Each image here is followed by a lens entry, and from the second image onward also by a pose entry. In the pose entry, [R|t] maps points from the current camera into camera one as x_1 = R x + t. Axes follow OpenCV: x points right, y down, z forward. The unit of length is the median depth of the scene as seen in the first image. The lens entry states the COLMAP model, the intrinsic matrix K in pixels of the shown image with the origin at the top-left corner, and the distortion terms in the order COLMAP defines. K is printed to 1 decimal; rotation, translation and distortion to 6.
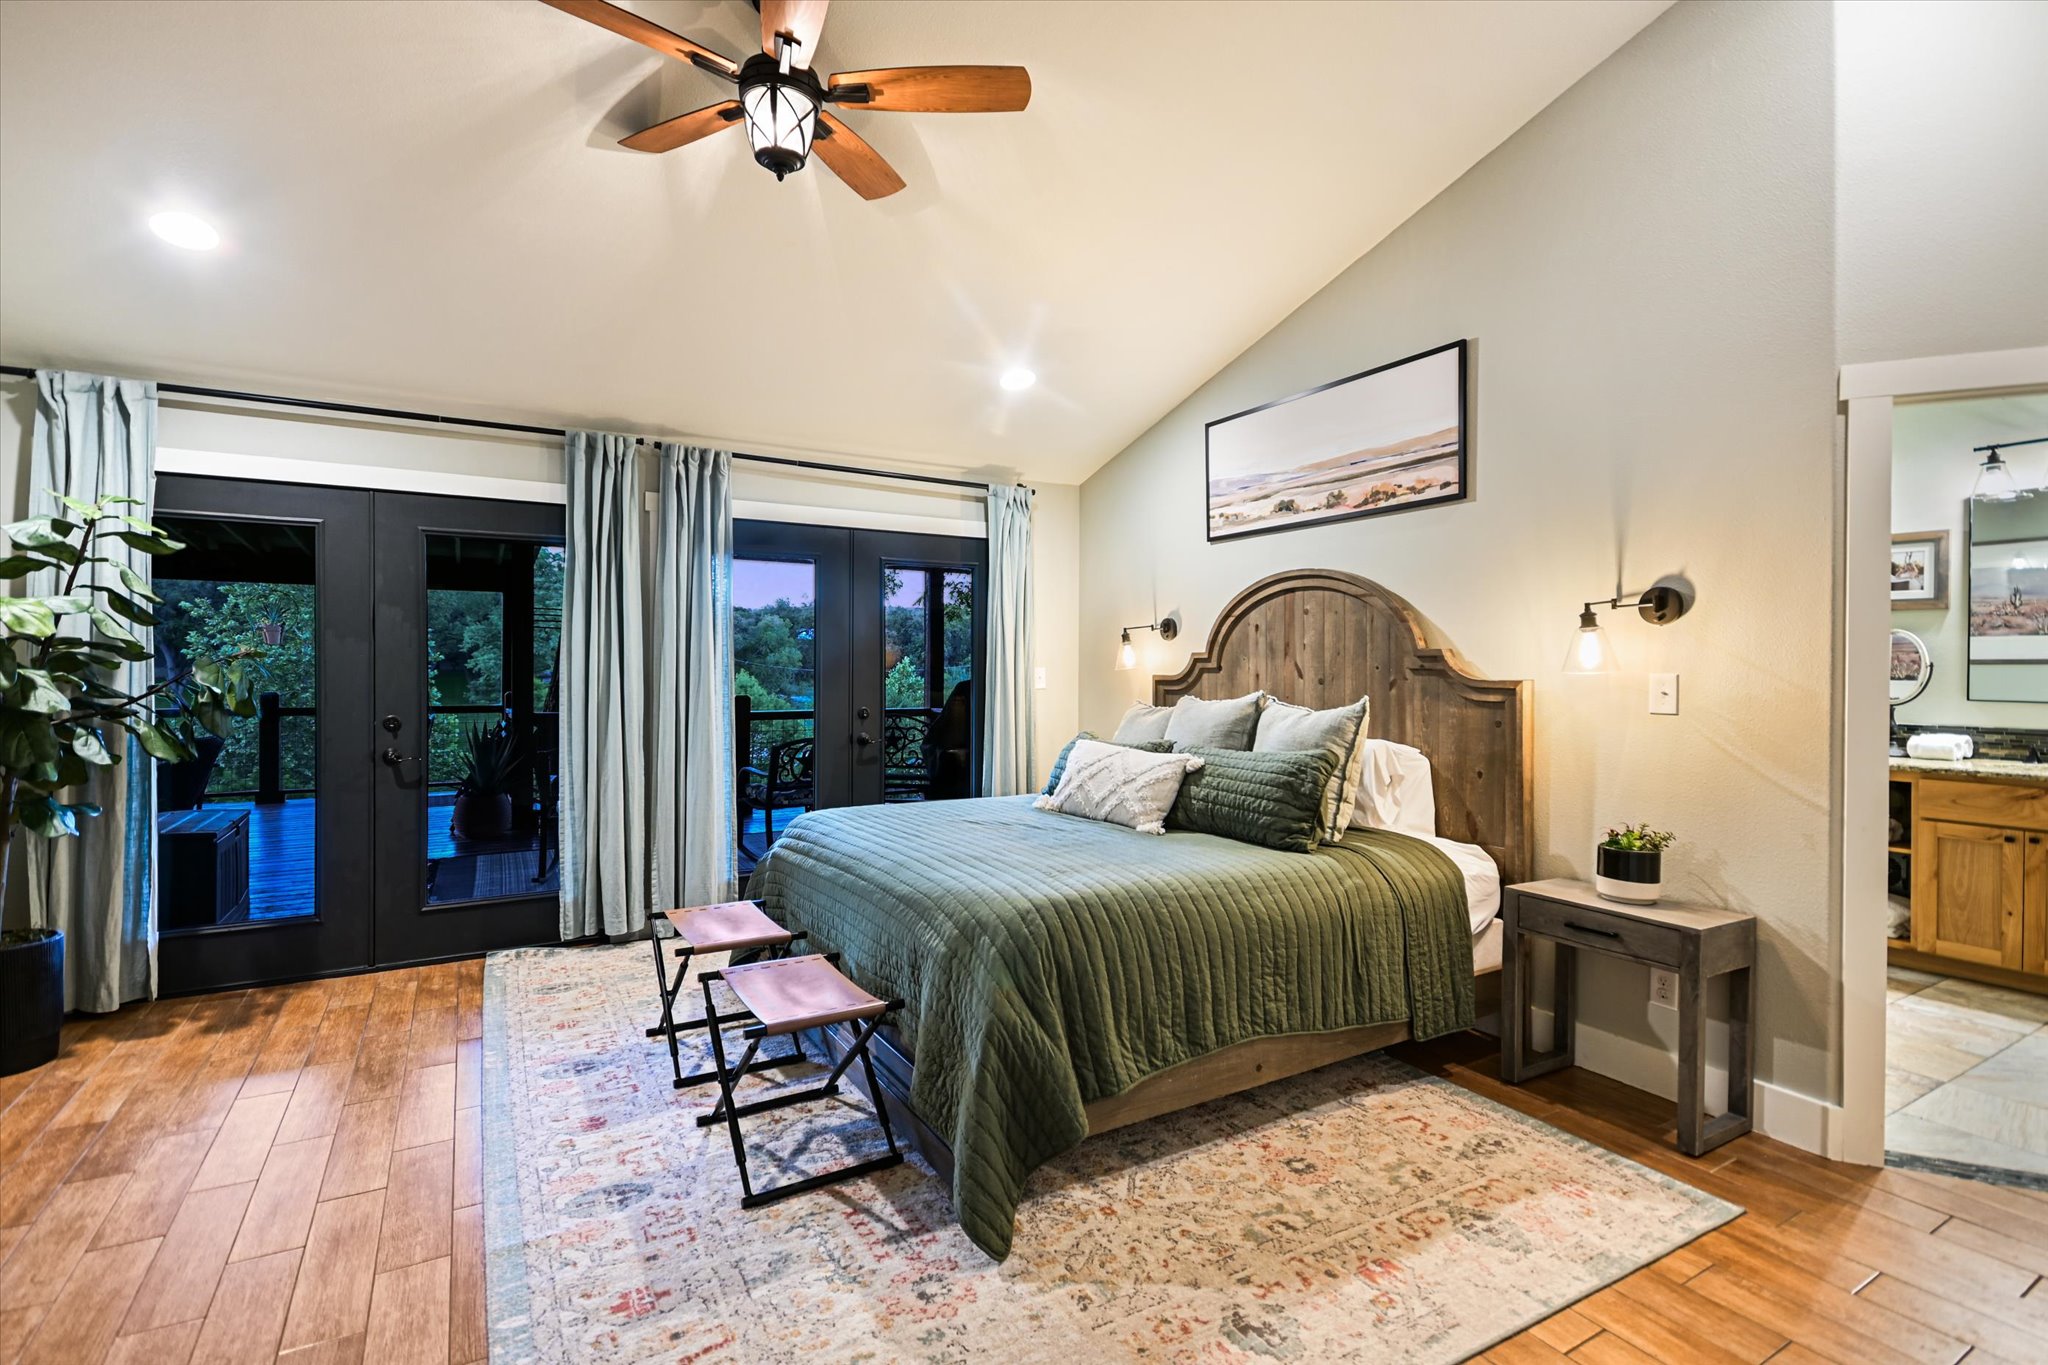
lens RADIAL K [[996.4, 0, 1026.0], [0, 996.4, 673.1], [0, 0, 1]] dist [0.003981, -0.000439]
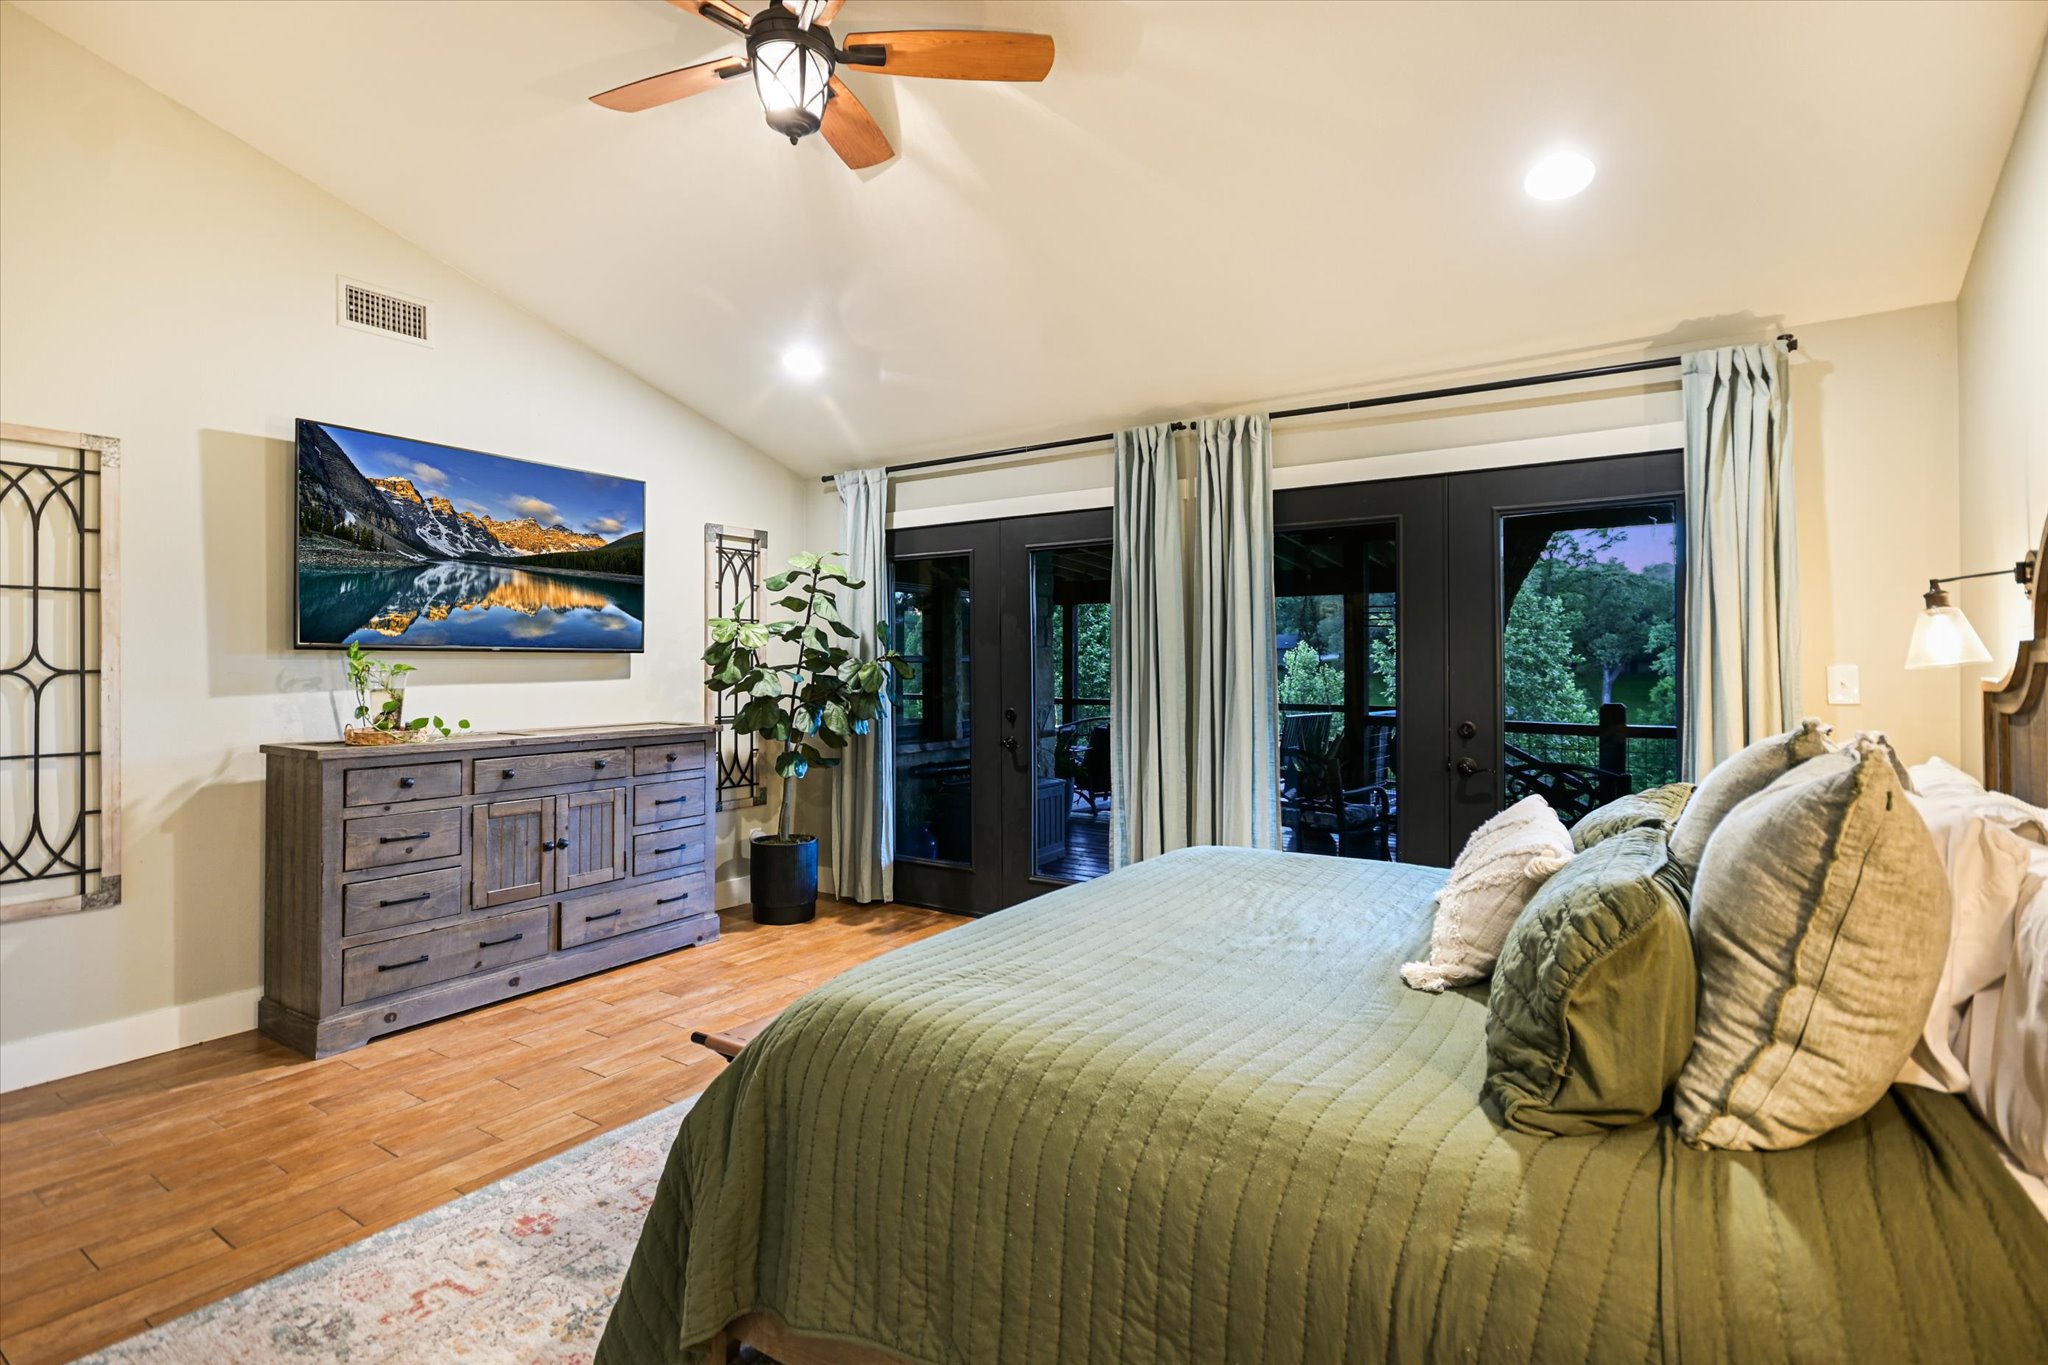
lens RADIAL K [[996.4, 0, 1026.0], [0, 996.4, 673.1], [0, 0, 1]] dist [0.003981, -0.000439]
pose [[0.421074, 0.001168, -0.907026, 0.507200], [-0.003166, 0.999995, -0.000182, 0.000833], [0.907021, 0.002949, 0.421076, 0.595400]]
